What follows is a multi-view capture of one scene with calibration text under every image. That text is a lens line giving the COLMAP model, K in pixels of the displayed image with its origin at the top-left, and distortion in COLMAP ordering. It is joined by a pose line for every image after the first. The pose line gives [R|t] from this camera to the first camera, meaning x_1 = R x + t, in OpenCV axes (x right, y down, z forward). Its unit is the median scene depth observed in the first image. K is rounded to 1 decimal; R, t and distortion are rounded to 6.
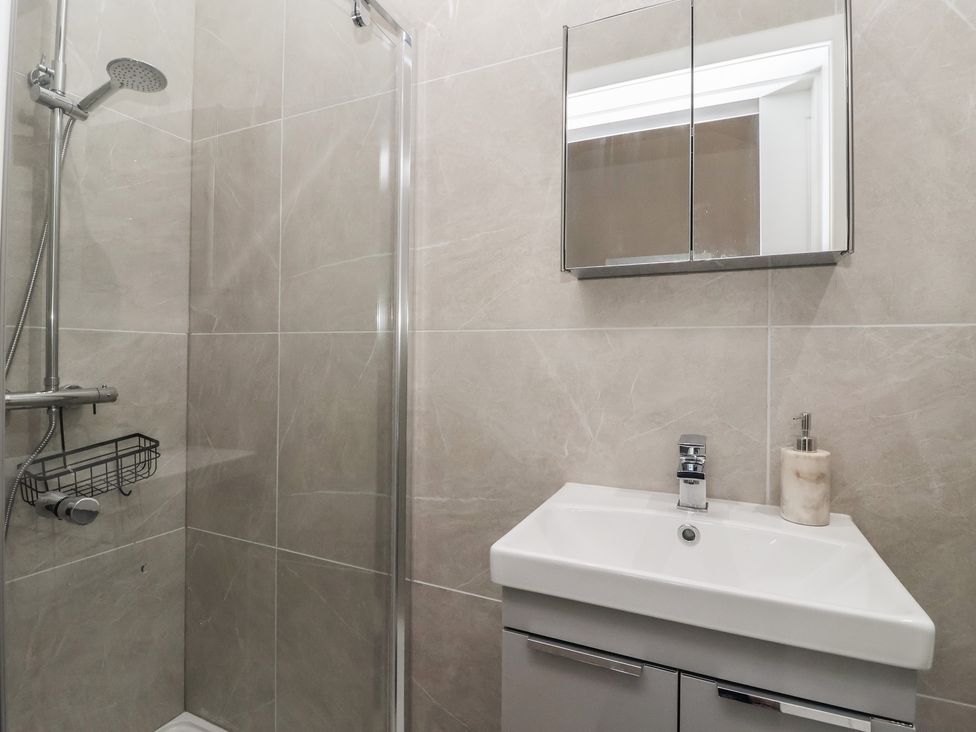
lens RADIAL K [[511.9, 0, 479.9], [0, 511.9, 350.7], [0, 0, 1]] dist [0.006473, -0.016946]
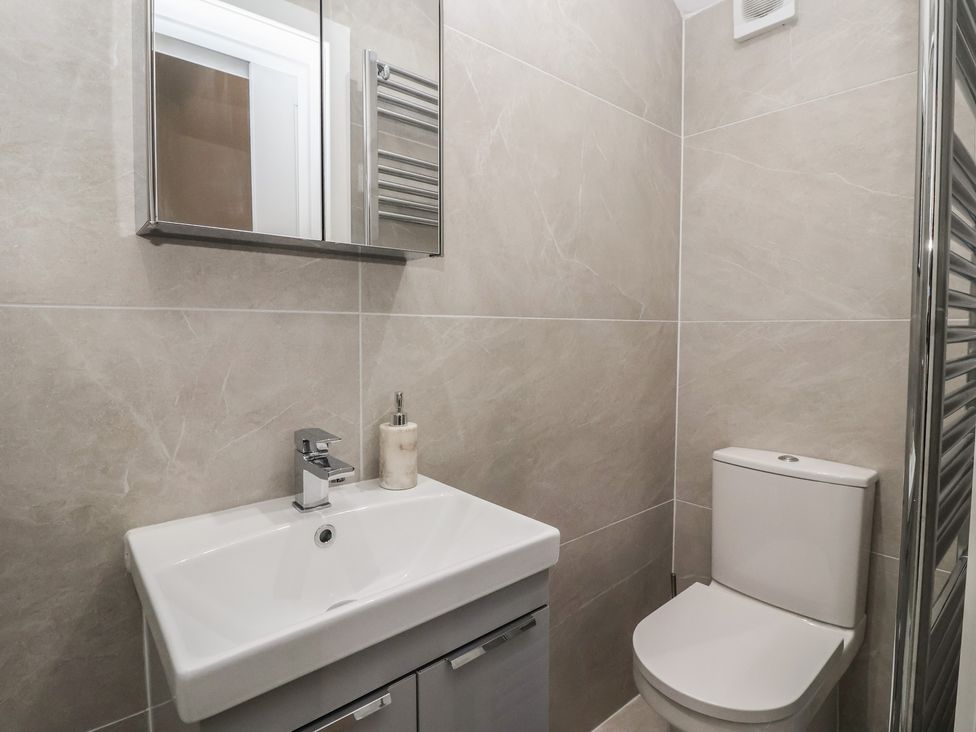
lens RADIAL K [[511.9, 0, 479.9], [0, 511.9, 350.7], [0, 0, 1]] dist [0.006473, -0.016946]
pose [[0.417892, -0.048555, 0.907198, -0.282990], [-0.009876, 0.998269, 0.057979, -0.033635], [-0.908443, -0.033188, 0.416689, 0.332521]]
